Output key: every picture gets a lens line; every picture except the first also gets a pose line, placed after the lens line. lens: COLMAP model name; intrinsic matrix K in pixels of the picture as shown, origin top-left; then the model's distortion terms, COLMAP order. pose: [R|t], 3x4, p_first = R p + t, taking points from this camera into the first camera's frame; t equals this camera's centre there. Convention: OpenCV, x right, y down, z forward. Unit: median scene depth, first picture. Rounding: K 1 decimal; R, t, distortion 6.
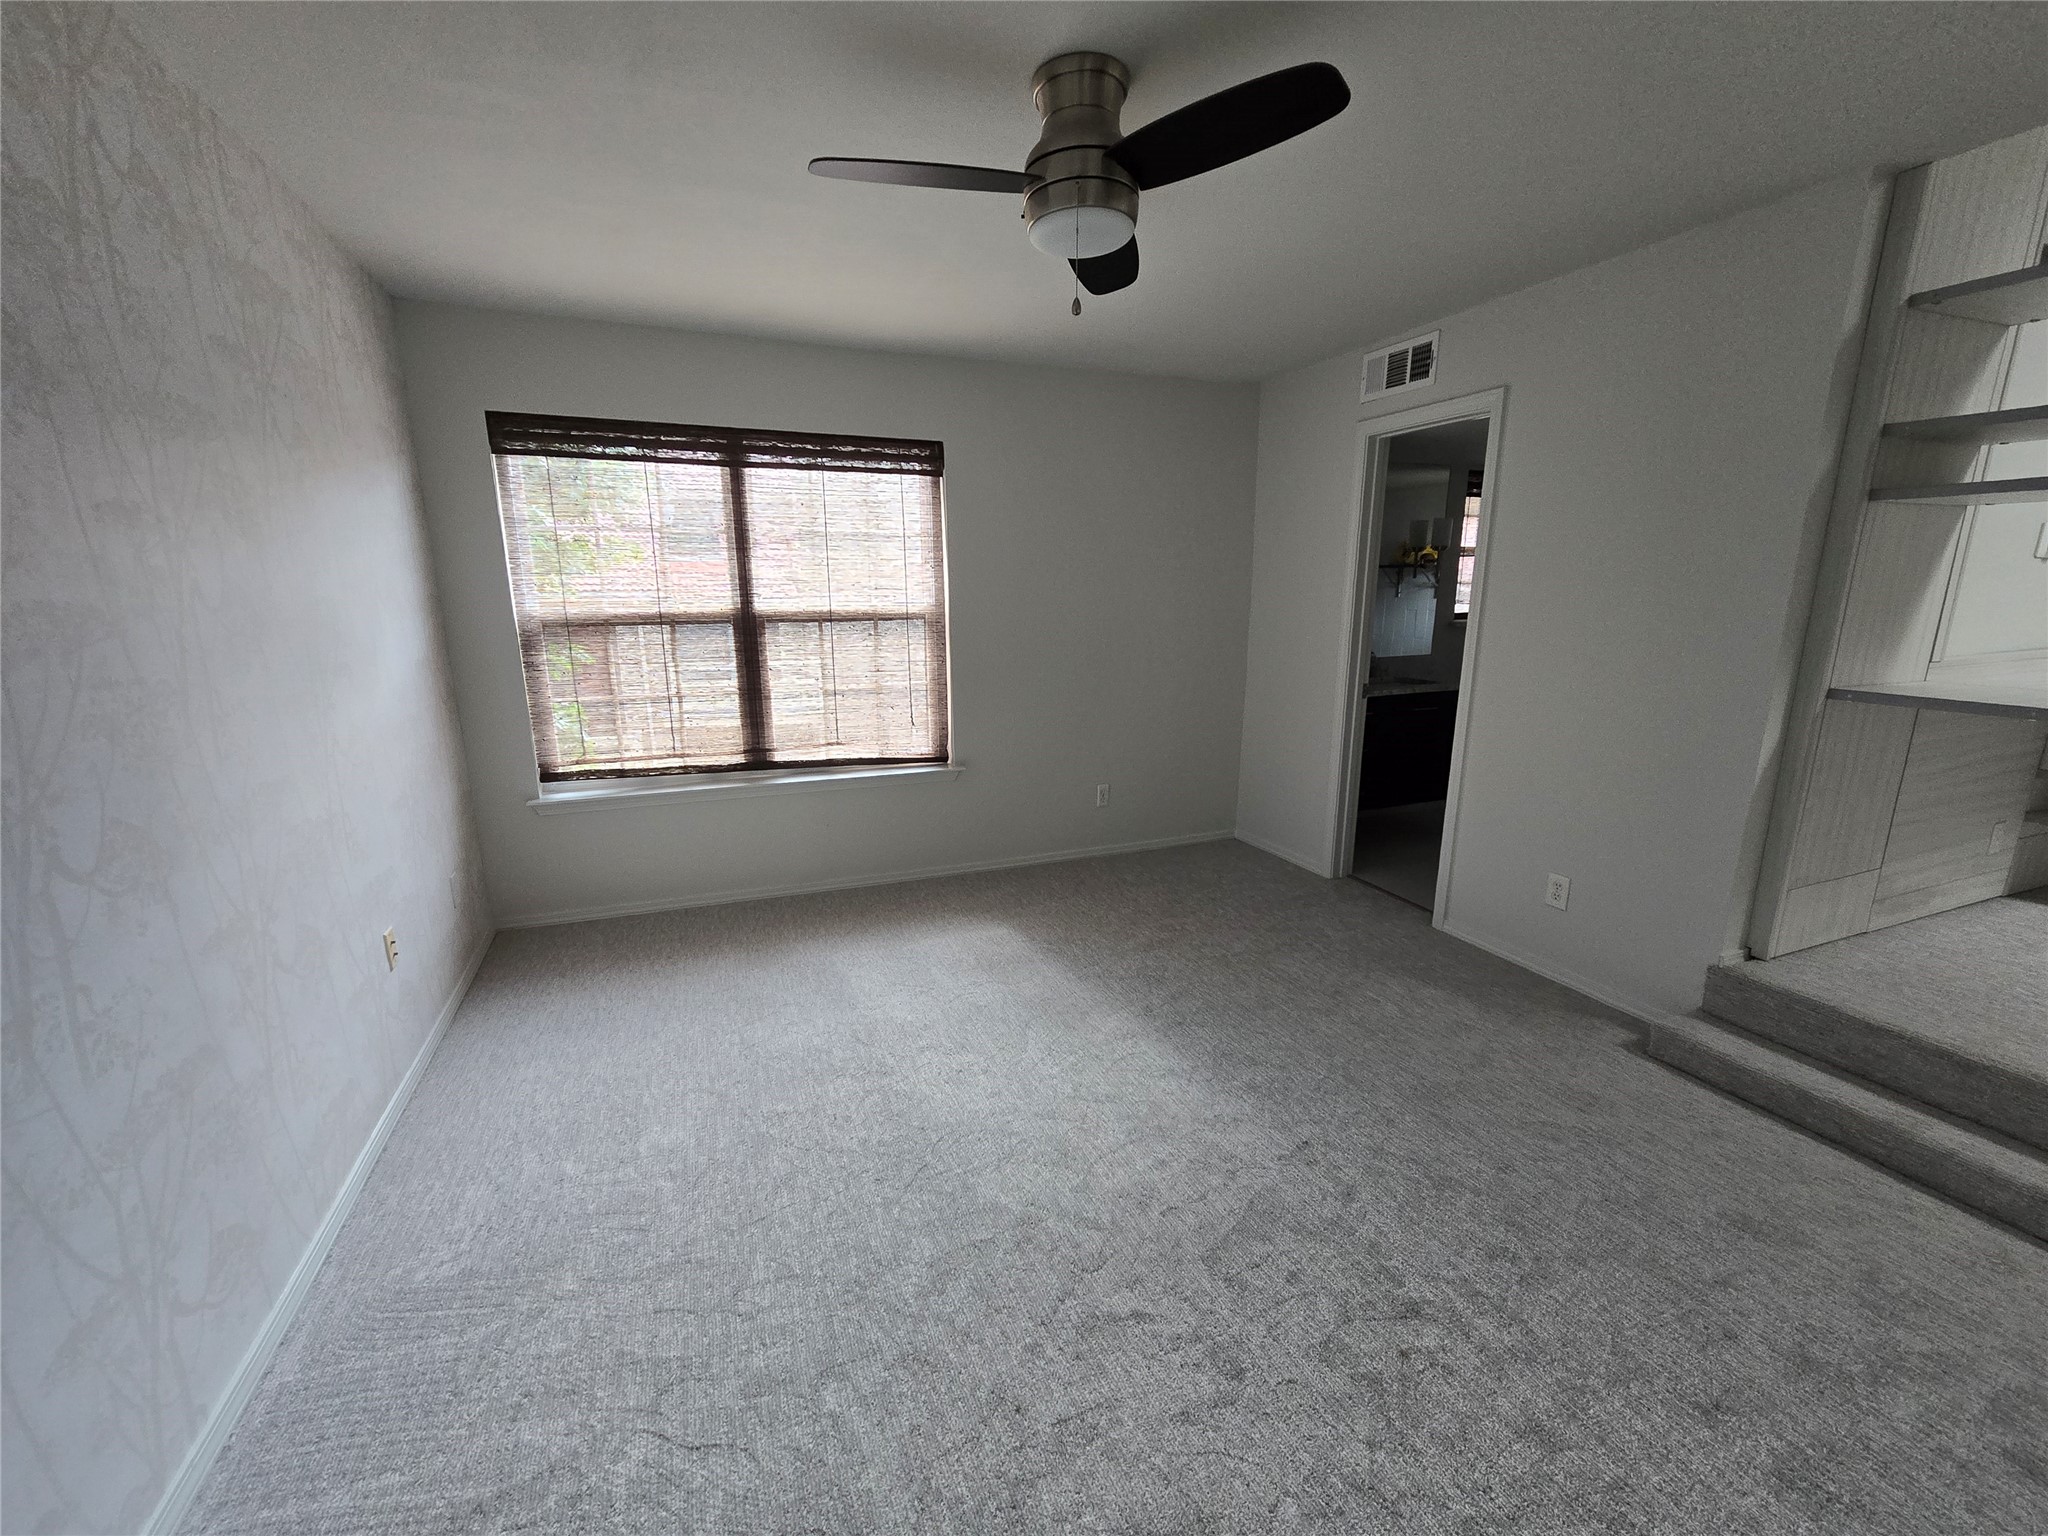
lens RADIAL K [[847.0, 0, 1006.8], [0, 847.0, 777.7], [0, 0, 1]] dist [0.002698, 0.000457]
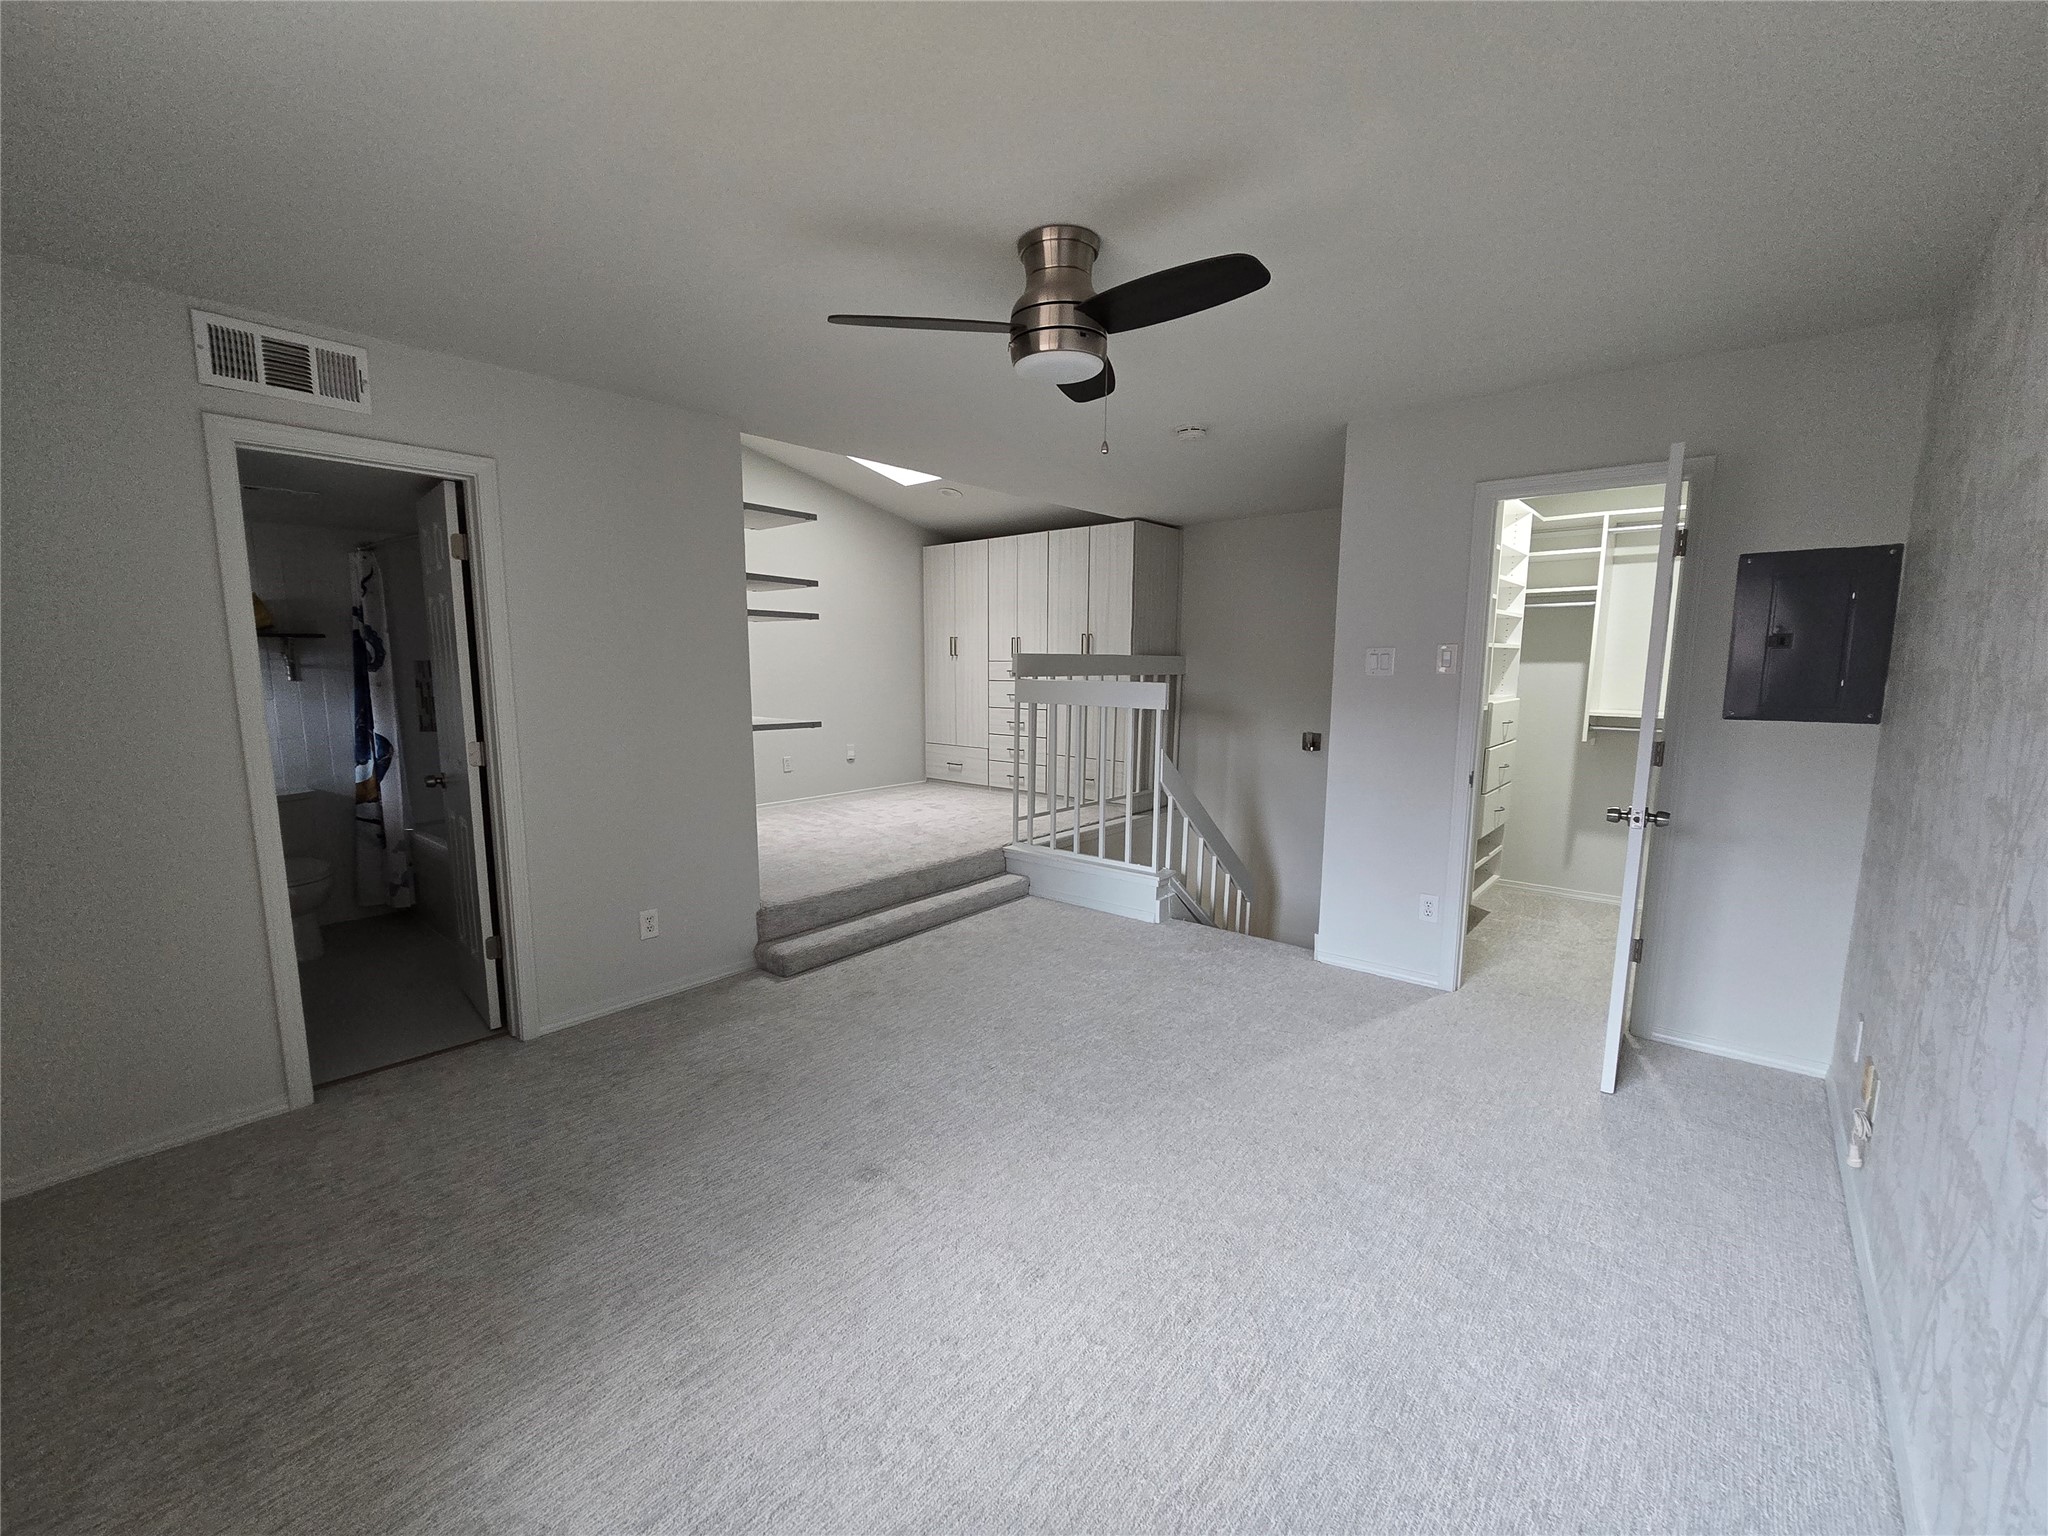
lens RADIAL K [[847.0, 0, 1015.2], [0, 847.0, 778.8], [0, 0, 1]] dist [0.002698, 0.000457]
pose [[-0.472369, -0.115851, 0.873754, -0.473467], [0.199224, 0.951635, 0.233882, -0.186527], [-0.858590, 0.284551, -0.426443, 0.836549]]
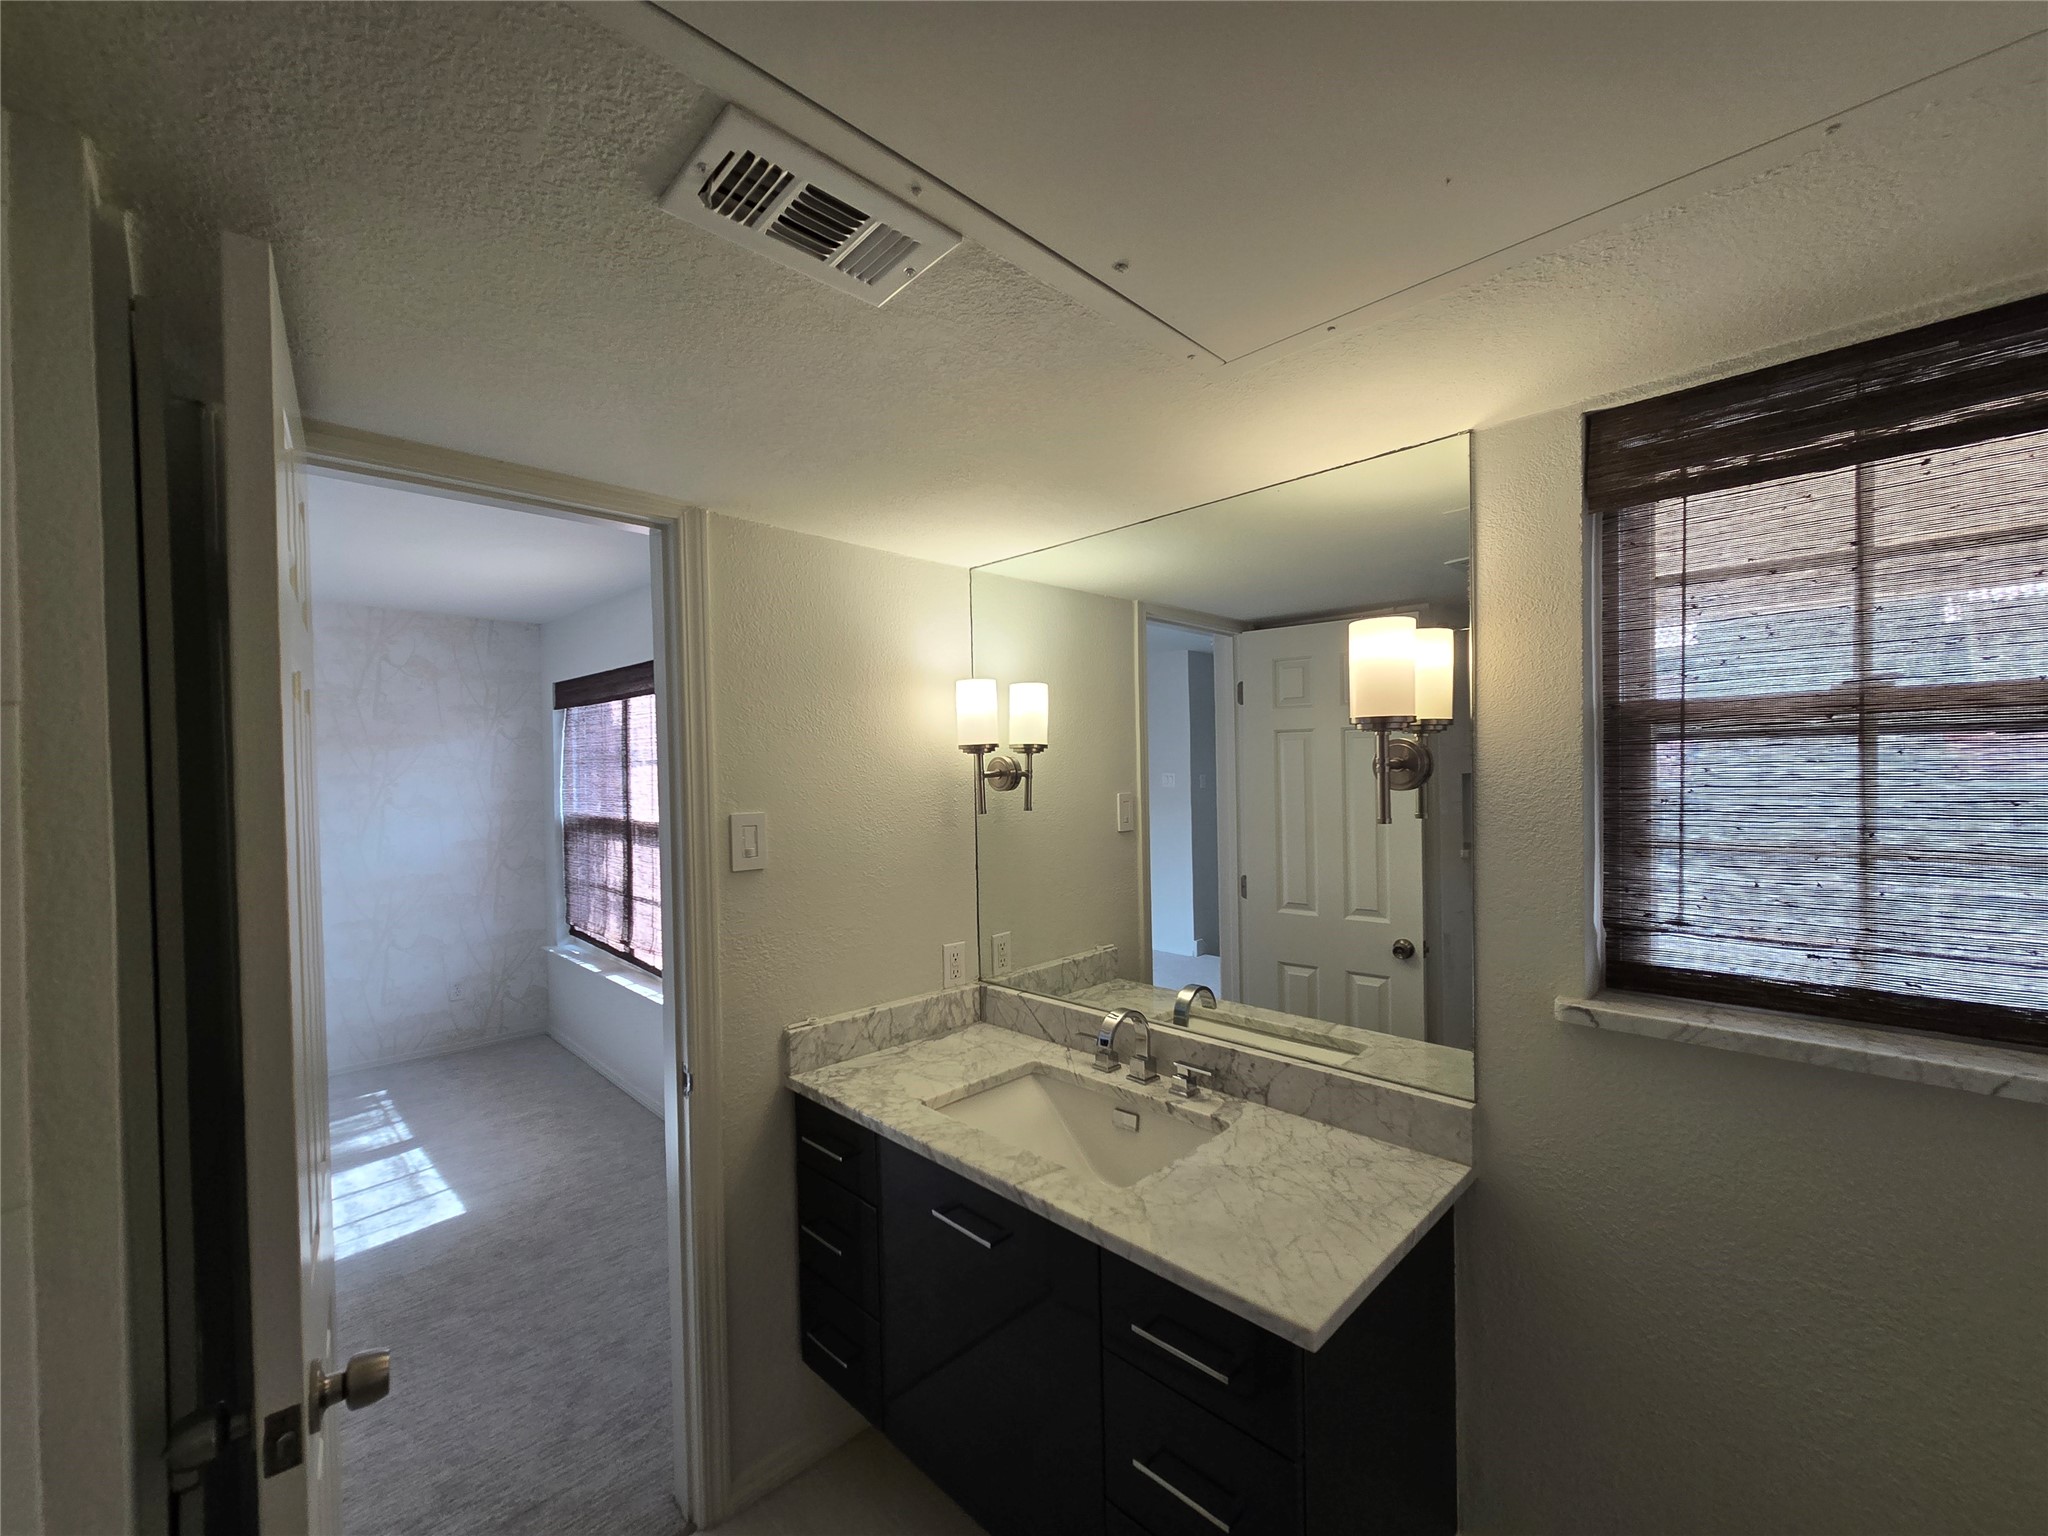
lens RADIAL K [[847.0, 0, 1018.3], [0, 847.0, 782.9], [0, 0, 1]] dist [0.002698, 0.000457]
pose [[0.389055, 0.017183, -0.921054, 0.962760], [-0.194281, 0.978869, -0.063803, -0.279005], [0.900495, 0.203767, 0.384172, 1.038172]]
